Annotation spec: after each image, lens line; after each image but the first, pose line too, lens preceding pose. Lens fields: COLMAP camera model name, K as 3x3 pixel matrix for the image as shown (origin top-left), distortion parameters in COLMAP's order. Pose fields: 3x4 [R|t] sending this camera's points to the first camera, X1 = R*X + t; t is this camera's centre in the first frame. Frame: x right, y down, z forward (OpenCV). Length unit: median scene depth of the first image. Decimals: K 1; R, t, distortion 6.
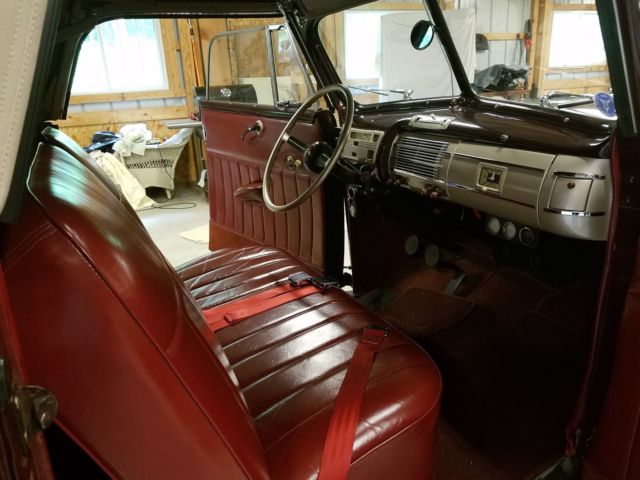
lens RADIAL K [[503.3, 0, 323.0], [0, 503.3, 249.8], [0, 0, 1]] dist [0.042923, -0.069212]
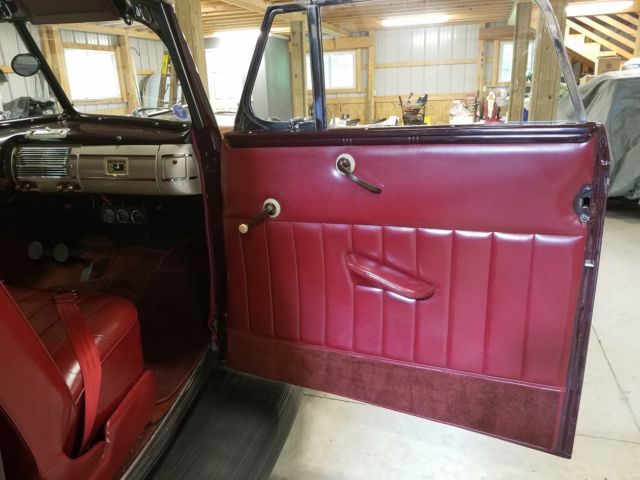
lens RADIAL K [[503.3, 0, 320.7], [0, 503.3, 240.8], [0, 0, 1]] dist [0.042923, -0.069212]
pose [[0.648595, -0.201816, 0.733890, -0.336752], [0.258987, 0.965190, 0.036535, 0.135272], [-0.715716, 0.166371, 0.678285, -0.289250]]
